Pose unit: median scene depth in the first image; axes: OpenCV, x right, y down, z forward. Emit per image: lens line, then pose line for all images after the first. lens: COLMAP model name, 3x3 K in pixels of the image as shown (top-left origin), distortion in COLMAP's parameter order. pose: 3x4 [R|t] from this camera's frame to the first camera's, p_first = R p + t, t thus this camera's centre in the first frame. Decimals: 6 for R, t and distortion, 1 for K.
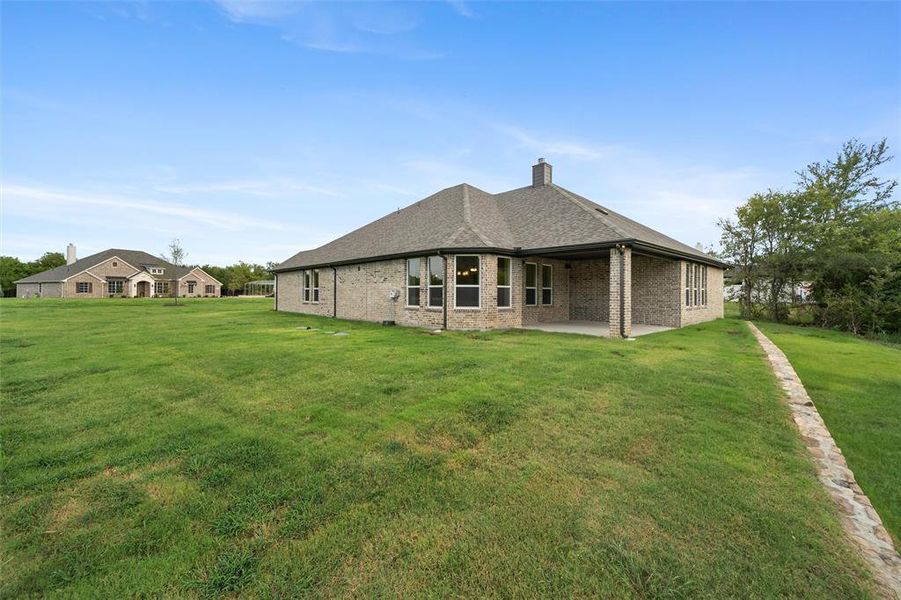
lens RADIAL K [[371.0, 0, 450.5], [0, 371.0, 300.0], [0, 0, 1]] dist [-0.001174, -0.000218]
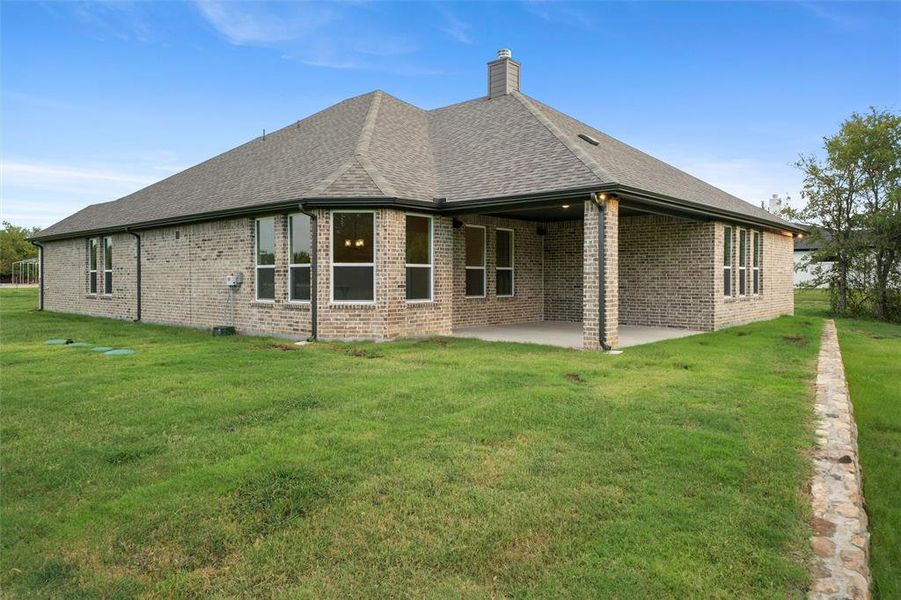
lens RADIAL K [[614.0, 0, 449.2], [0, 614.0, 294.9], [0, 0, 1]] dist [0.030224, 0.002439]
pose [[0.995912, -0.008640, 0.089916, 0.094657], [0.007828, 0.999925, 0.009379, 0.001431], [-0.089990, -0.008637, 0.995905, 0.025526]]
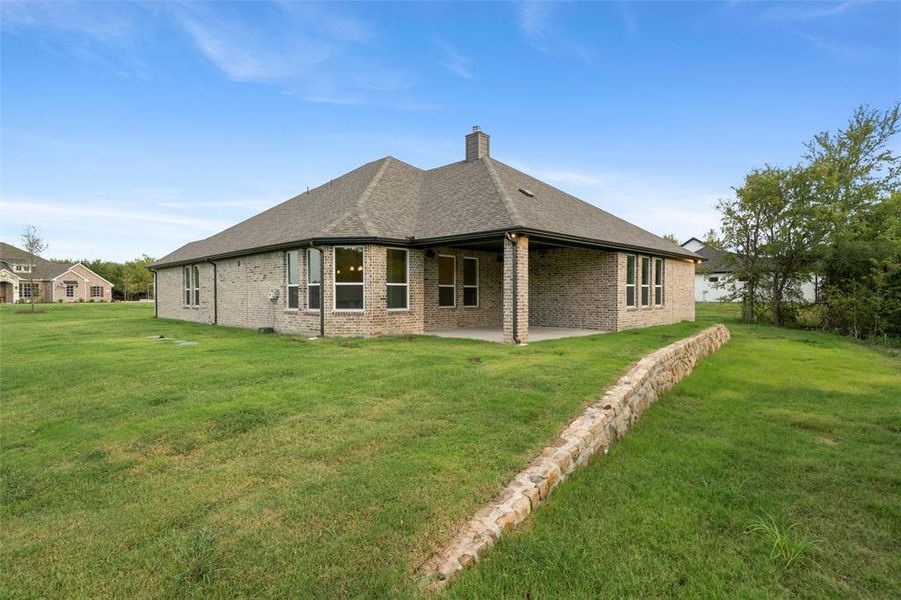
lens RADIAL K [[474.5, 0, 451.5], [0, 474.5, 315.2], [0, 0, 1]] dist [0.001627, 0.000651]
pose [[0.999149, -0.009814, 0.040062, 0.201907], [0.008821, 0.999651, 0.024886, 0.006958], [-0.040292, -0.024512, 0.998887, -0.061607]]
